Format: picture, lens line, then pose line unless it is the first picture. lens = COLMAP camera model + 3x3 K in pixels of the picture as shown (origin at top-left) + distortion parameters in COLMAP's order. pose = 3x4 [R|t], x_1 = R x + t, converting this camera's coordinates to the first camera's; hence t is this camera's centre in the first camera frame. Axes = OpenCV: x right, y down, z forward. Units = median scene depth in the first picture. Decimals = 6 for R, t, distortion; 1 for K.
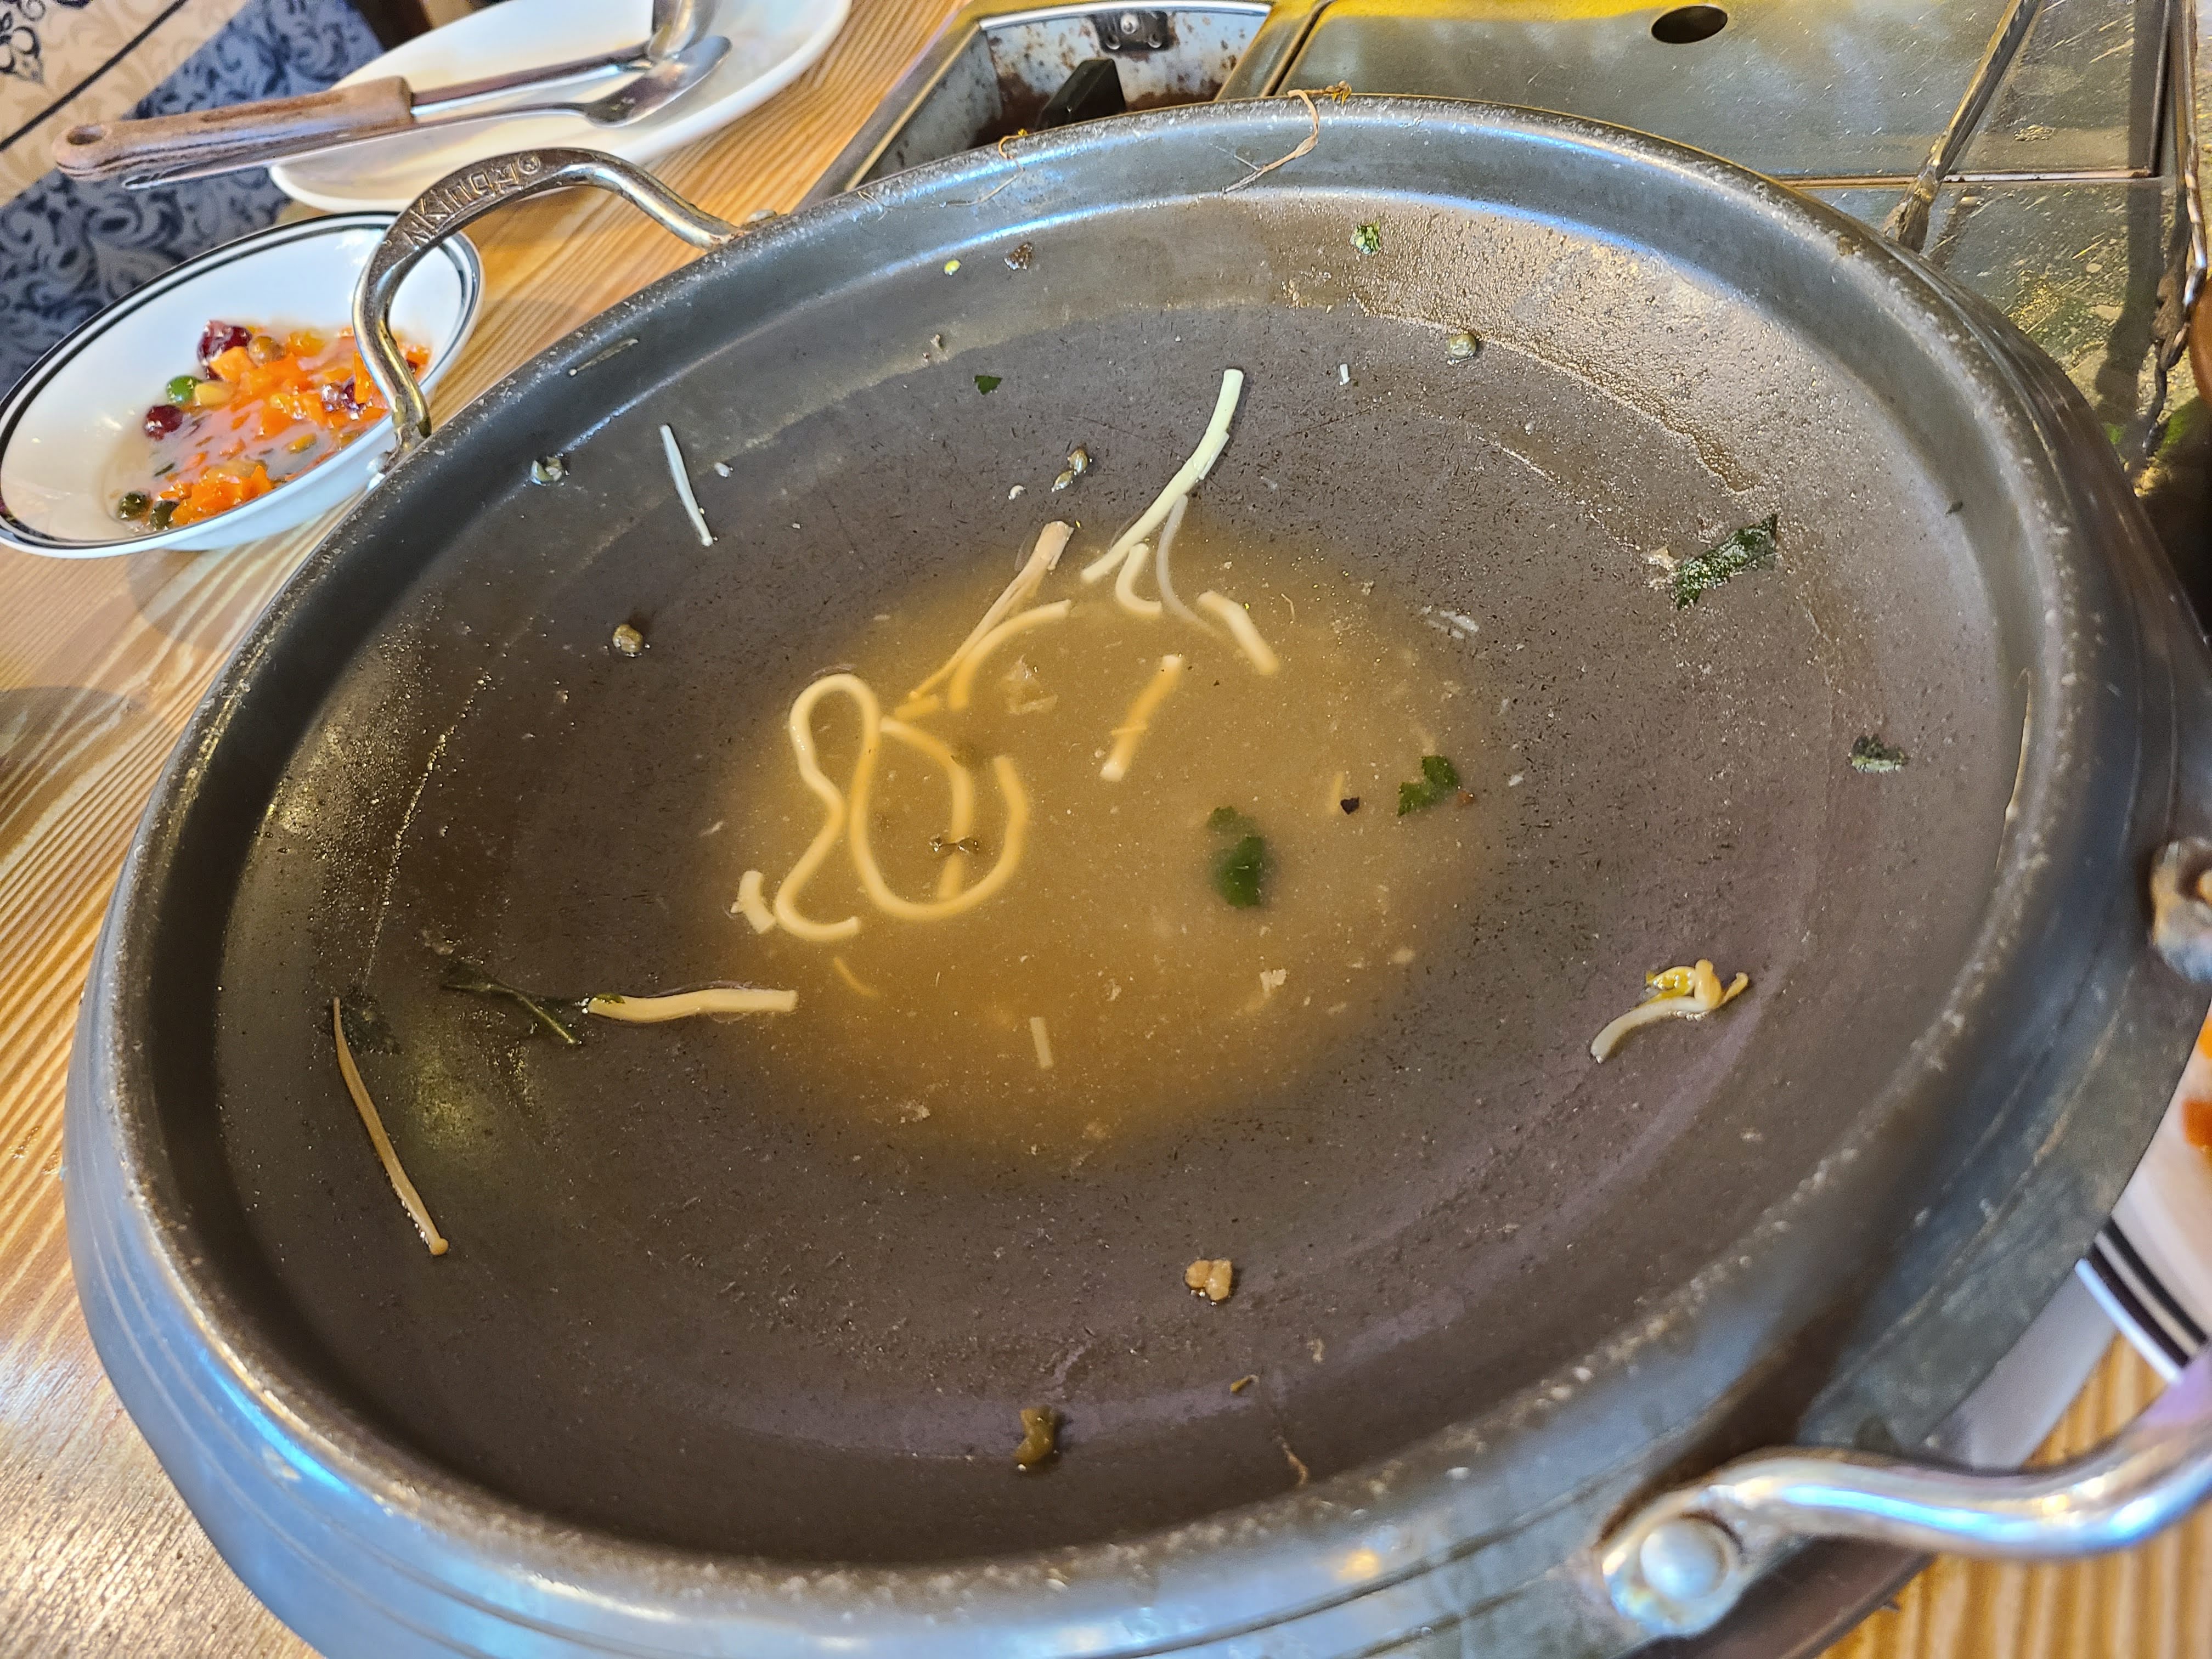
lens RADIAL K [[1719.3, 0, 1101.6], [0, 1719.3, 877.8], [0, 0, 1]] dist [-0.014232, 0.003435]
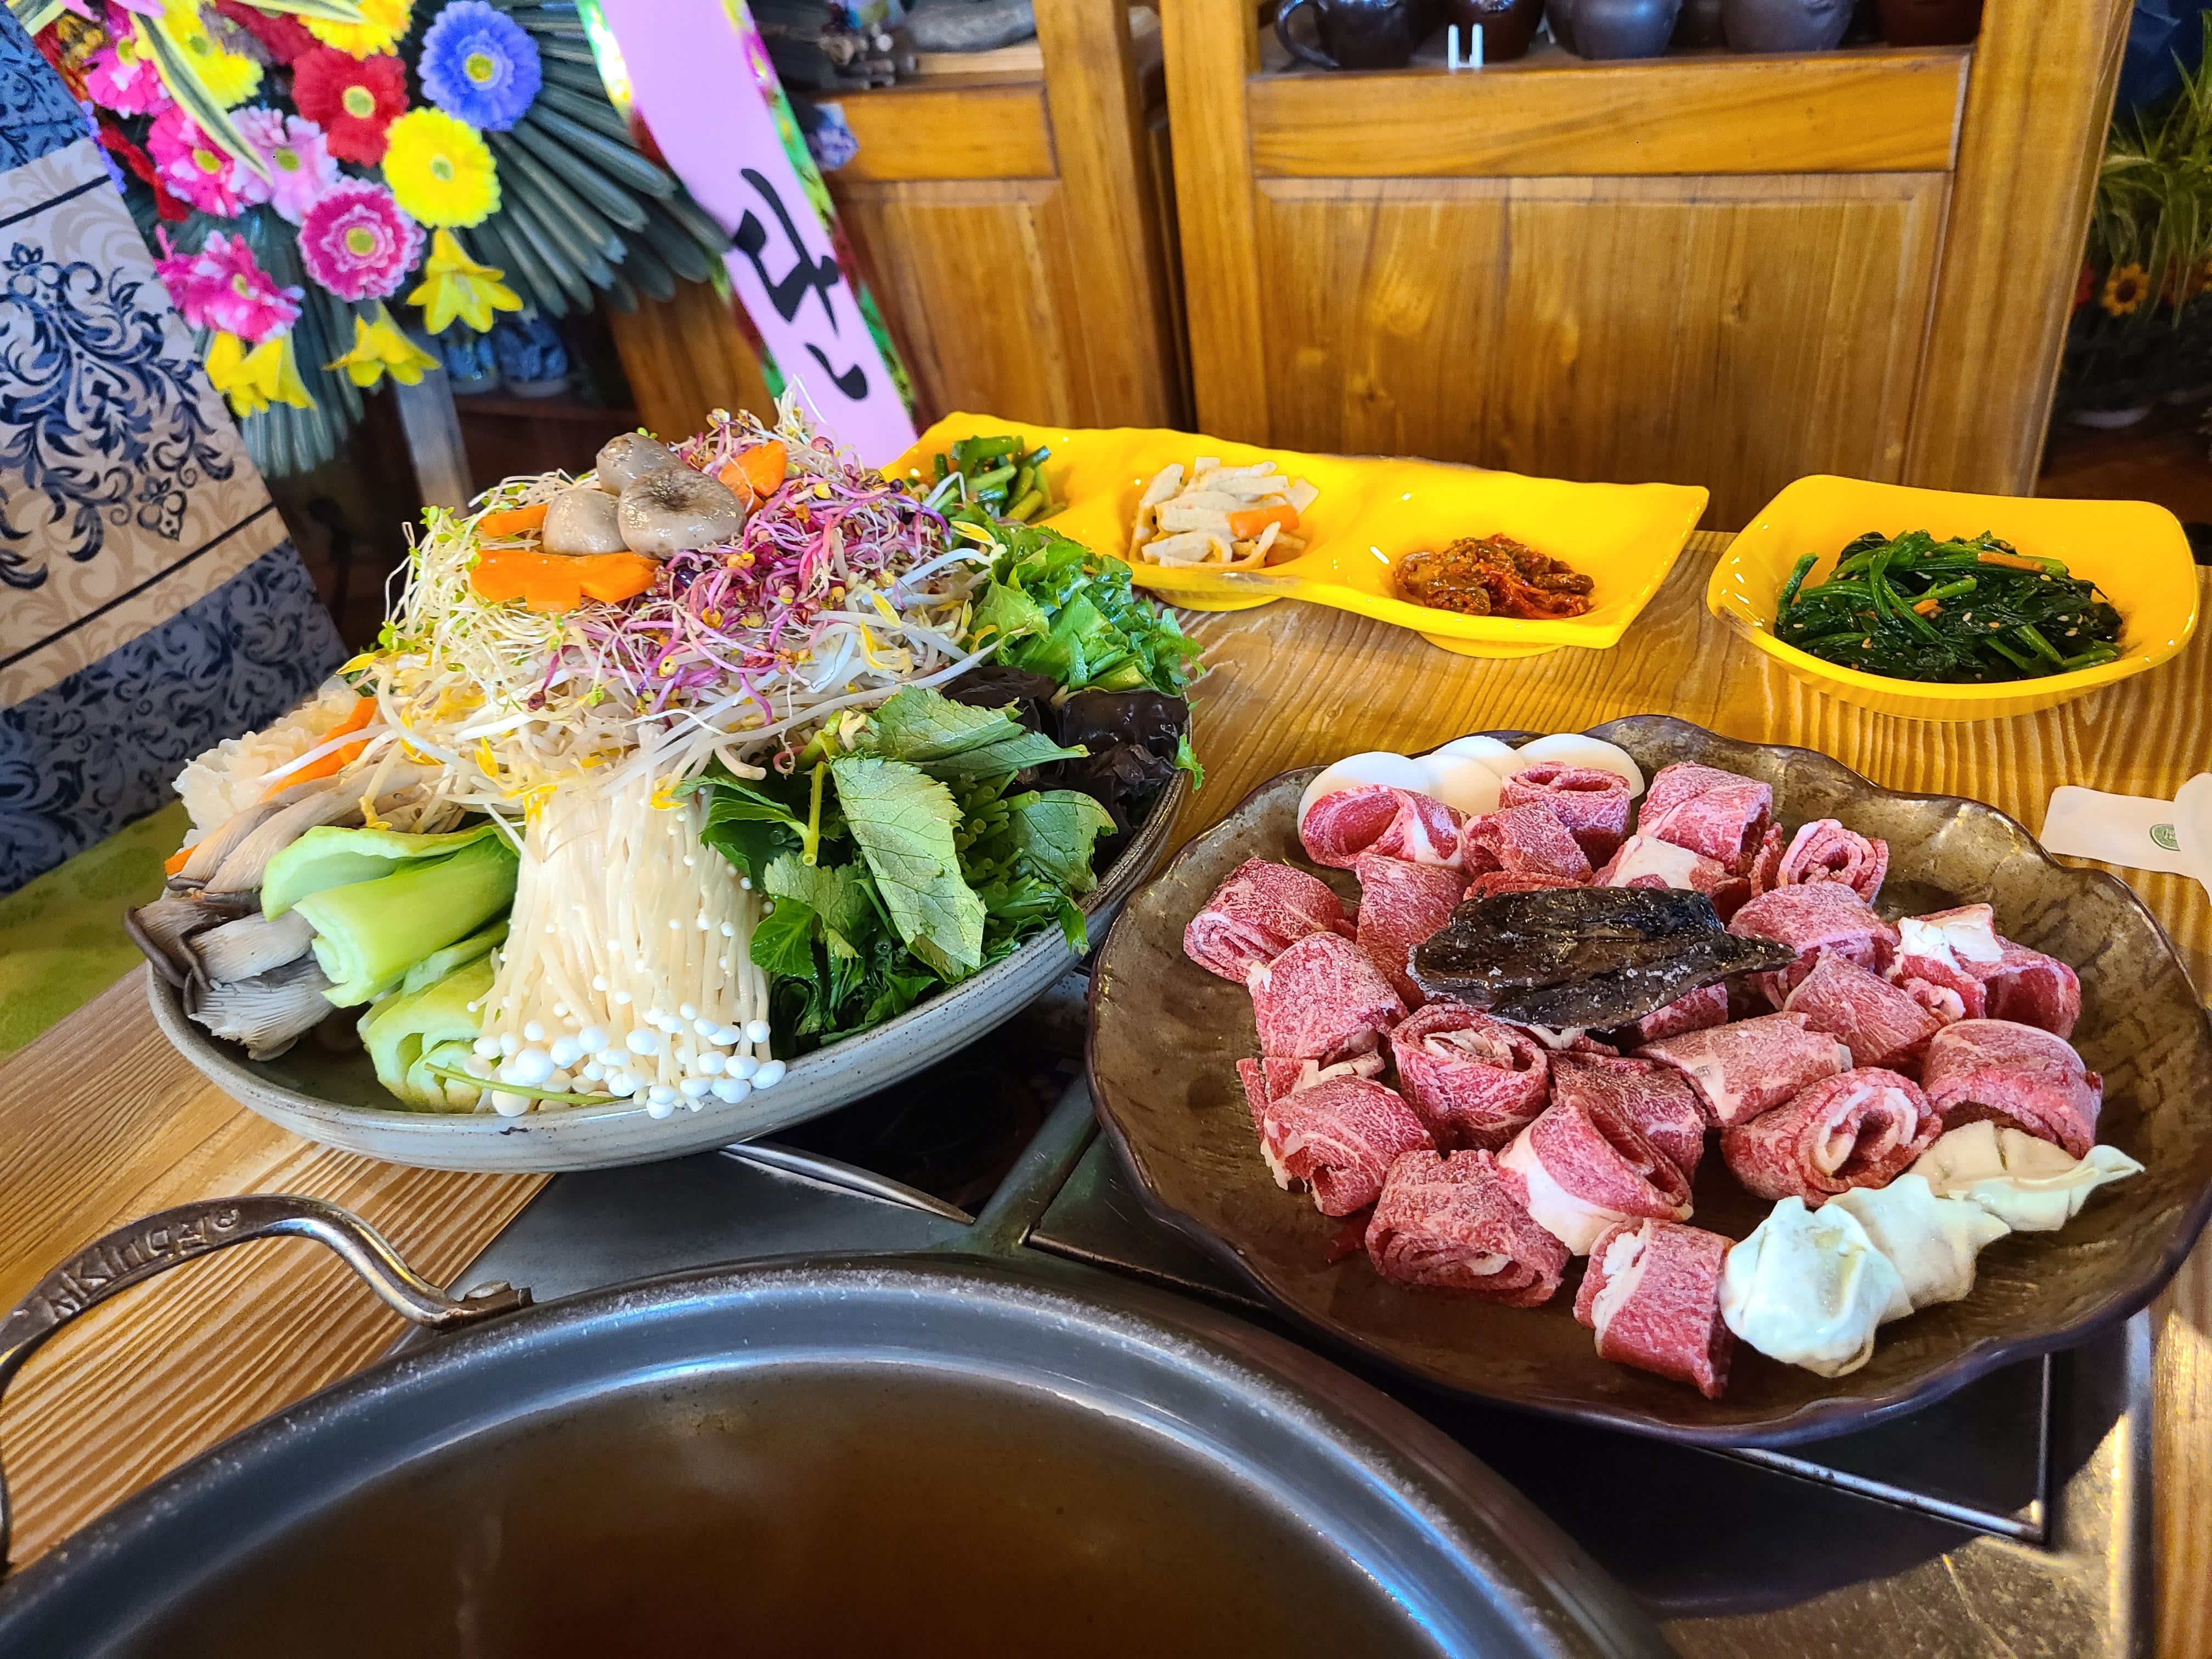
lens RADIAL K [[1690.1, 0, 1095.2], [0, 1690.1, 822.3], [0, 0, 1]] dist [0.043923, -0.036989]
pose [[0.992609, 0.119491, 0.021178, 0.022544], [-0.108363, 0.951315, -0.288543, -0.148199], [-0.054625, 0.284116, 0.957233, 0.032946]]
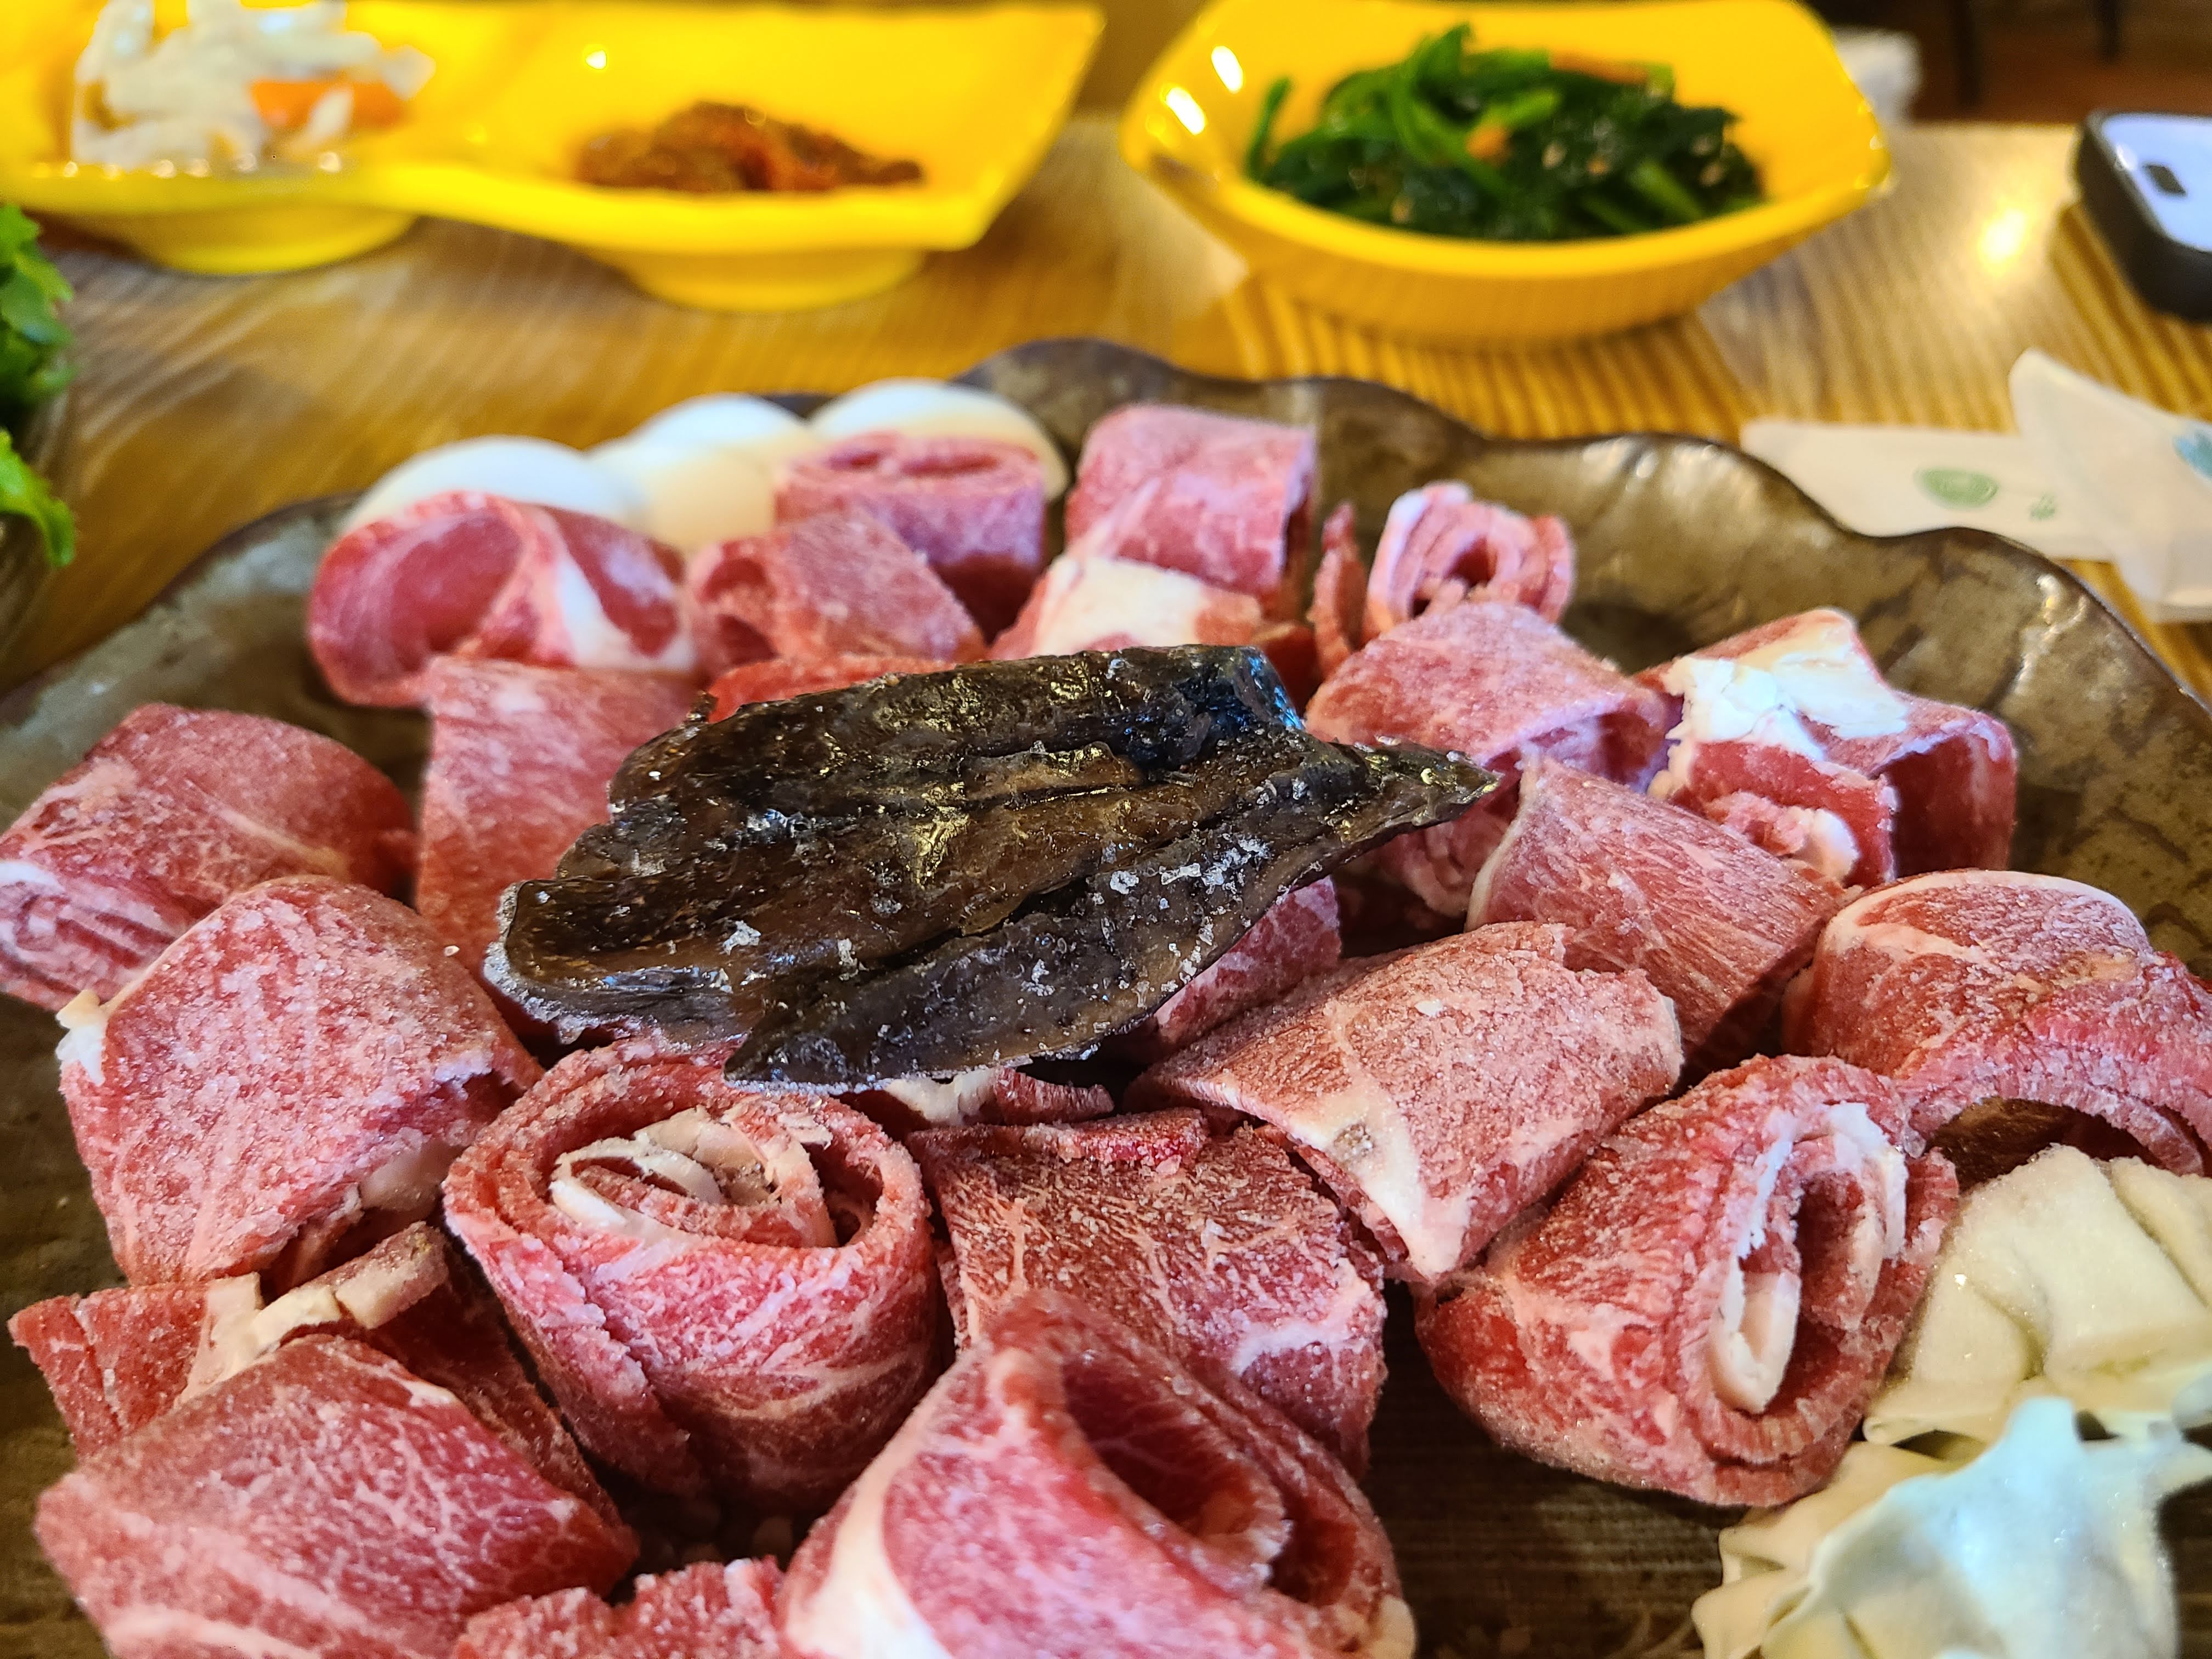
lens RADIAL K [[1719.3, 0, 1101.6], [0, 1719.3, 877.8], [0, 0, 1]] dist [-0.014232, 0.003435]
pose [[0.930795, -0.026656, 0.364569, 0.099497], [0.102543, 0.976332, -0.190420, -0.210752], [-0.350865, 0.214626, 0.911499, 0.266632]]
